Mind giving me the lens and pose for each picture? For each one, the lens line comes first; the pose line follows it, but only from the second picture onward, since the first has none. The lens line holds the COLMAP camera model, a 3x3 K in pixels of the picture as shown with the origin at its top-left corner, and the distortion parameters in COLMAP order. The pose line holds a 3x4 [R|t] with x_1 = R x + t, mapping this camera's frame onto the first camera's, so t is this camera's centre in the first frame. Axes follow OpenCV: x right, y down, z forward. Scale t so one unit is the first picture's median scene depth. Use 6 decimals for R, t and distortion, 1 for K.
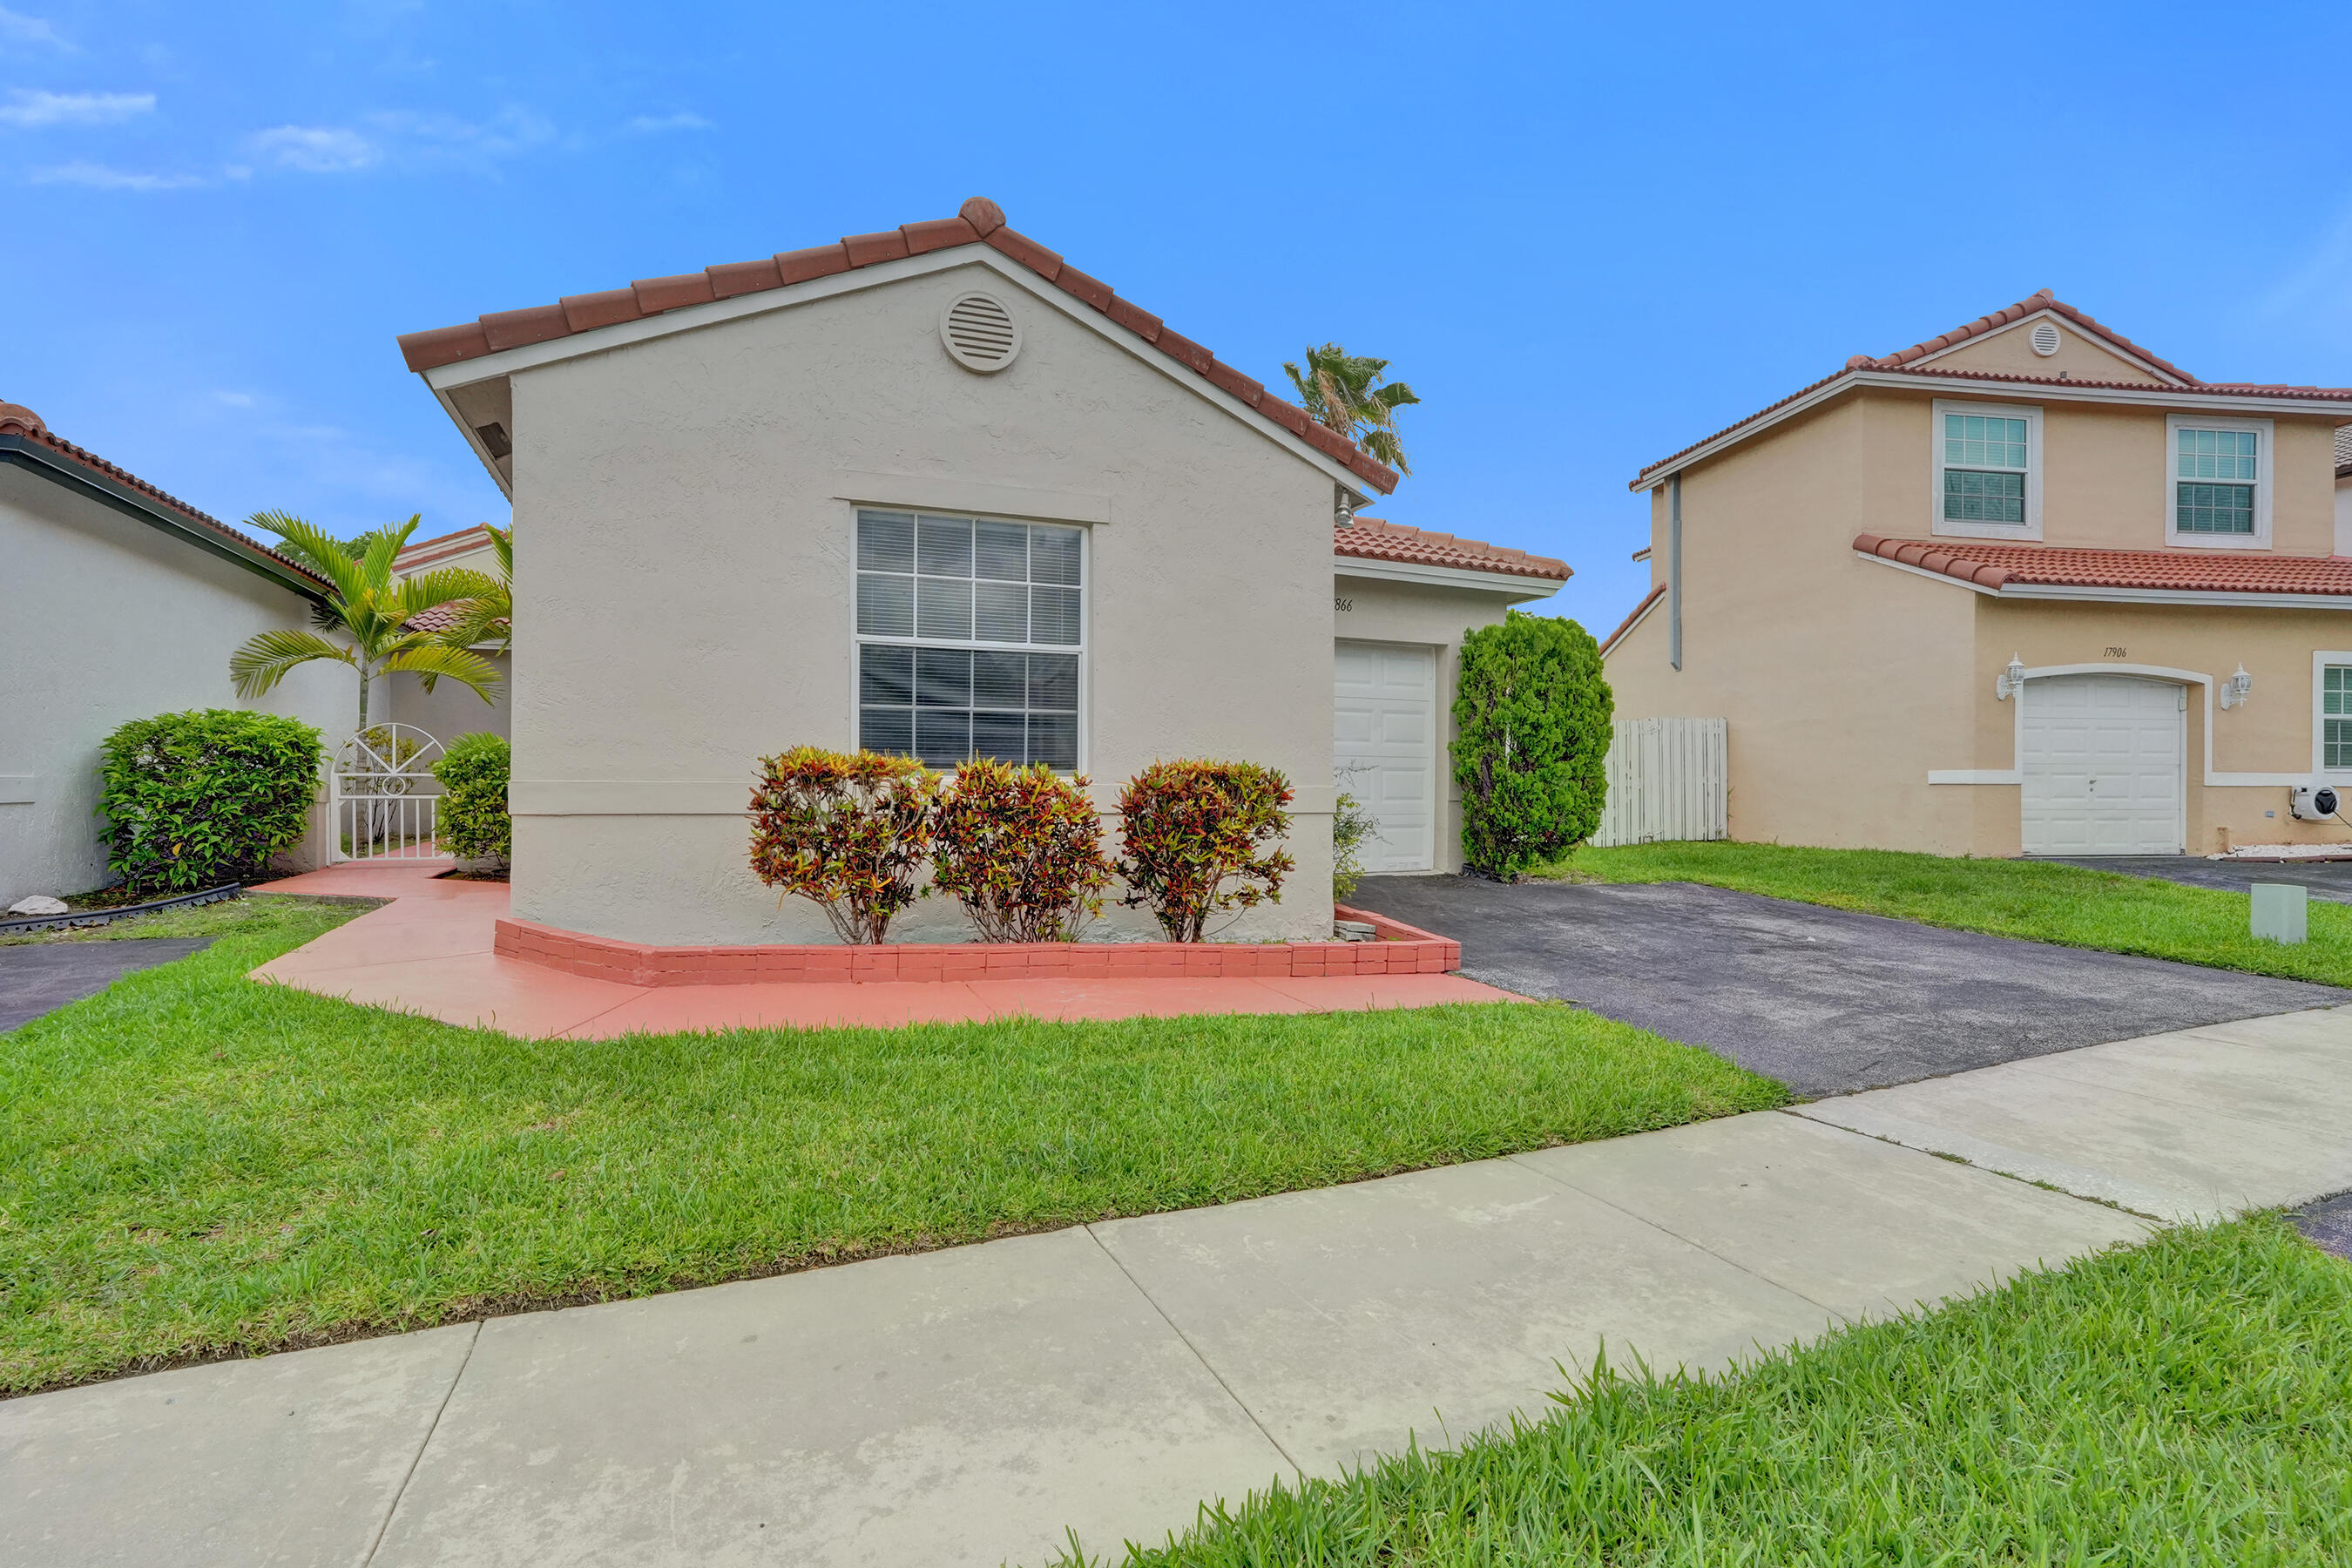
lens RADIAL K [[1144.9, 0, 1189.0], [0, 1144.9, 786.6], [0, 0, 1]] dist [-0.054978, 0.025752]
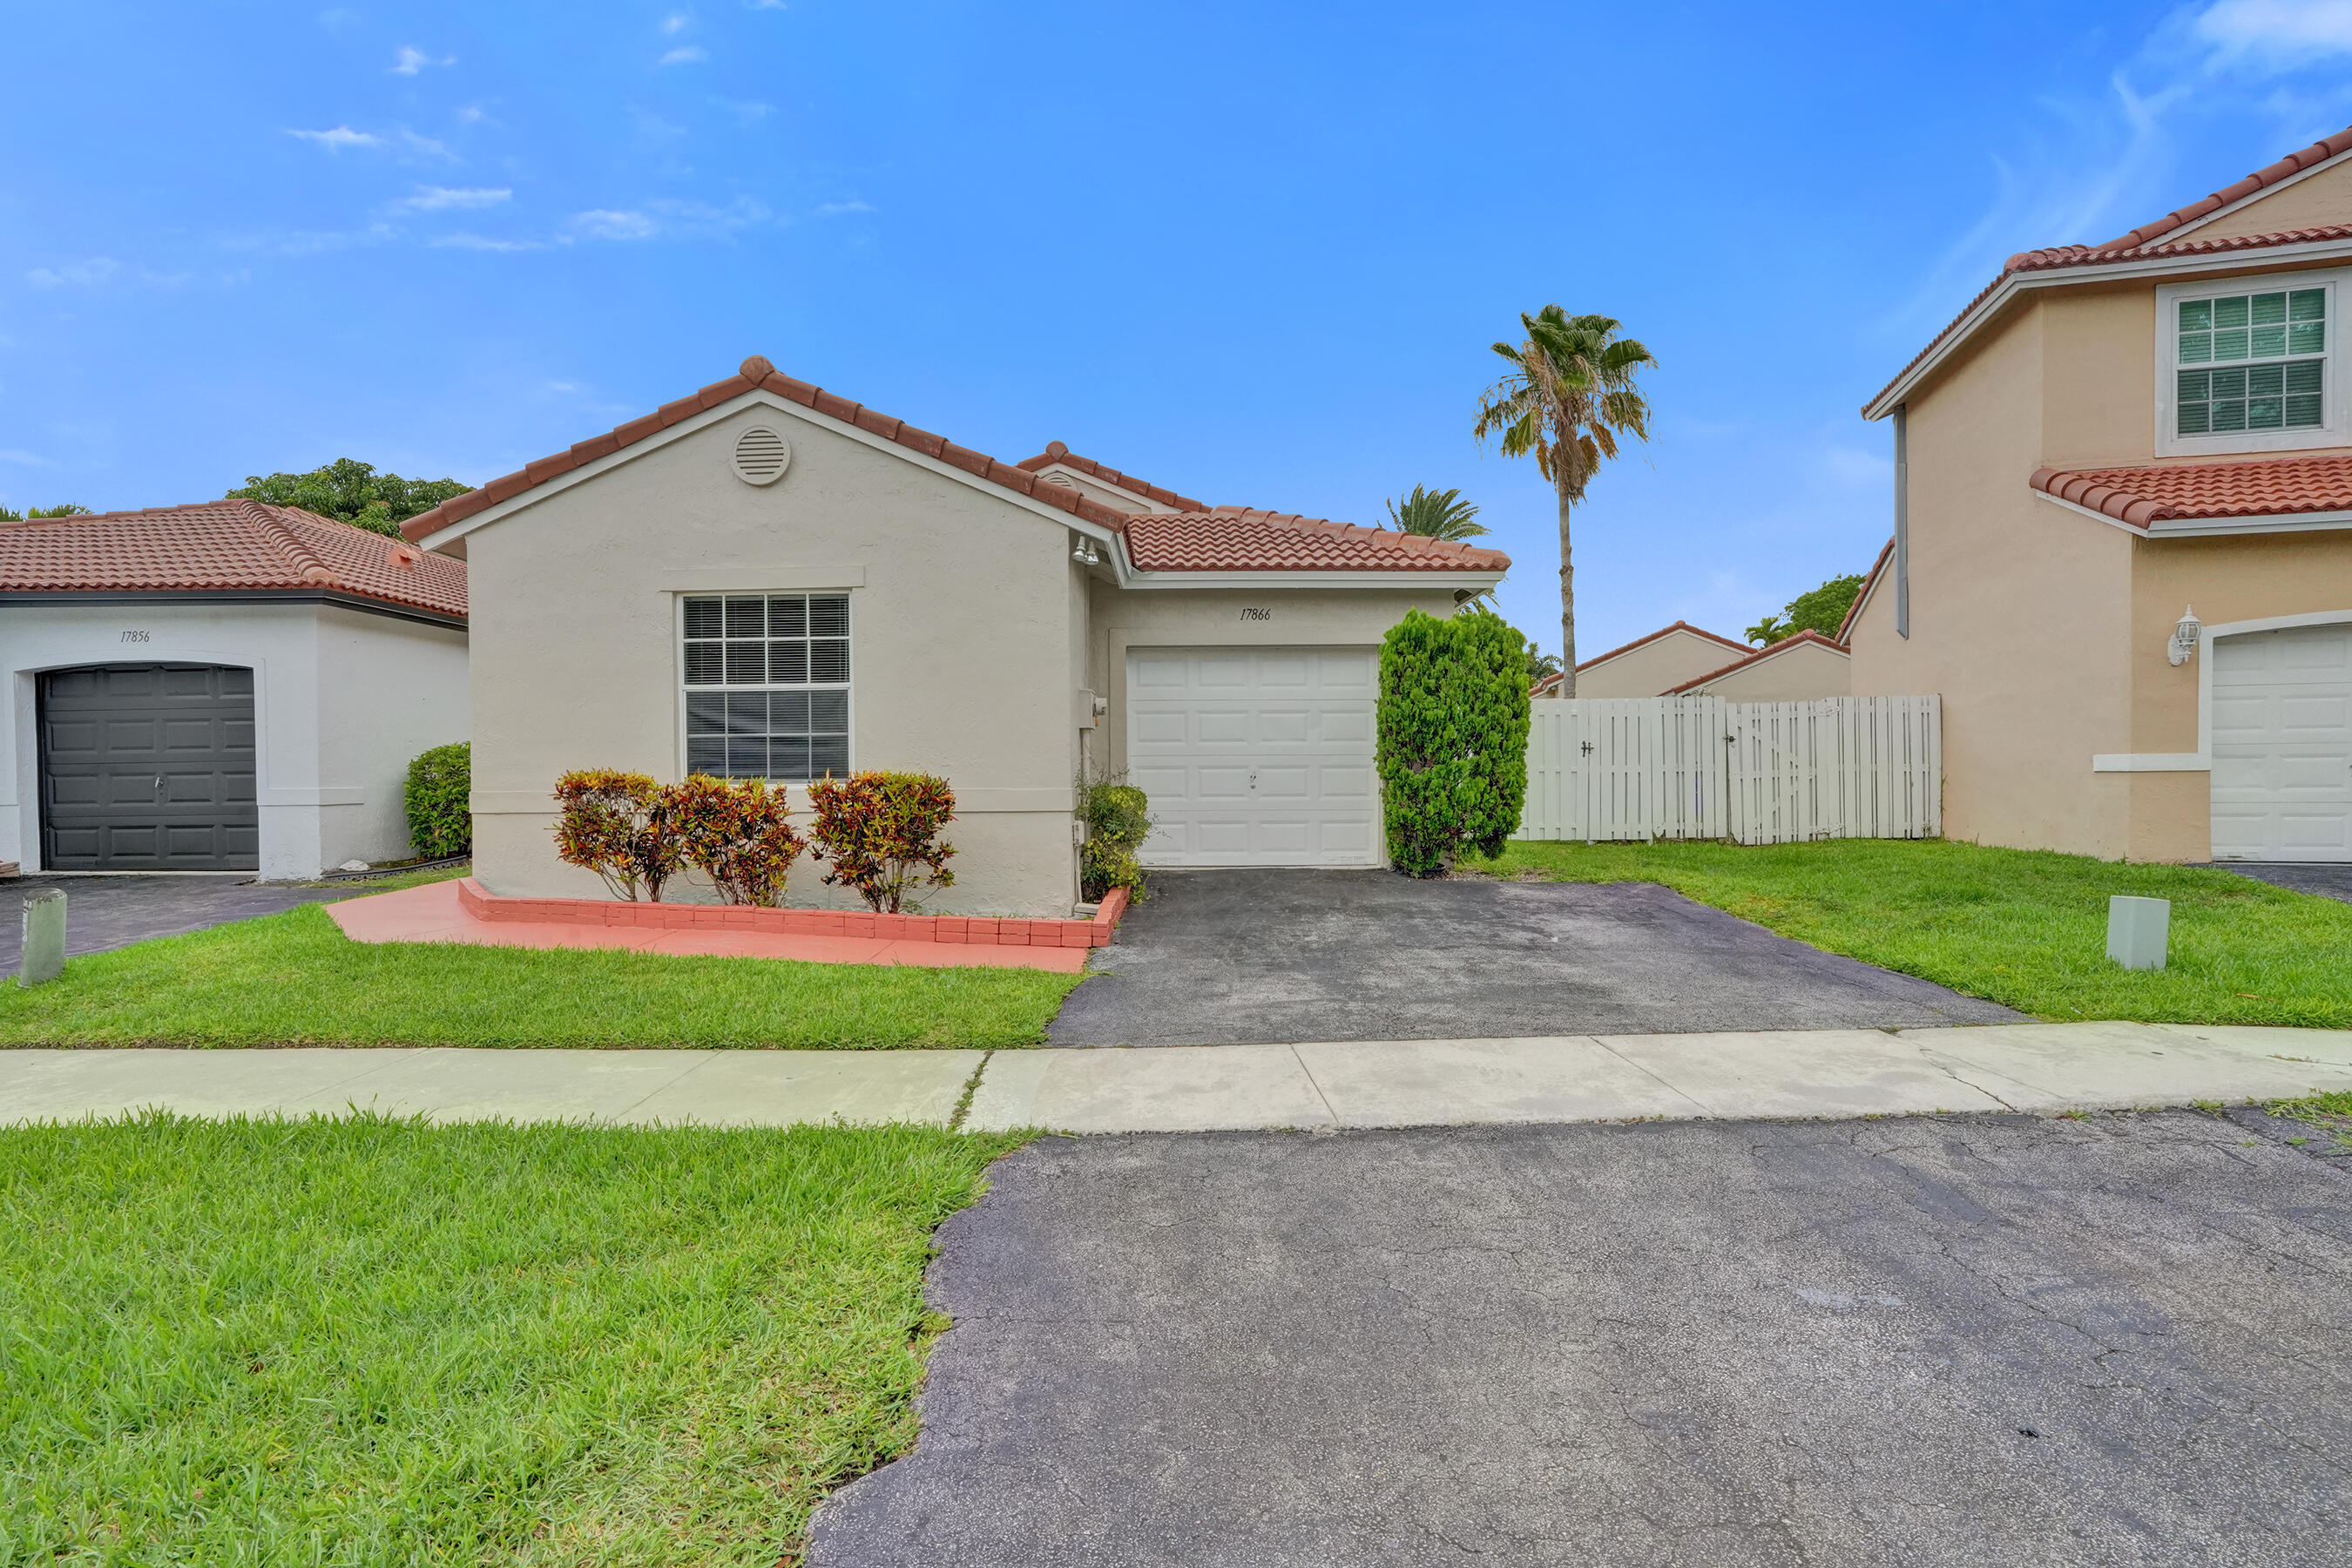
lens RADIAL K [[1174.9, 0, 1176.0], [0, 1174.9, 796.9], [0, 0, 1]] dist [-0.058634, 0.023773]
pose [[0.911747, -0.004178, -0.410731, 0.528203], [0.011875, 0.999798, 0.016191, -0.006988], [0.410581, -0.019640, 0.911613, -0.041540]]
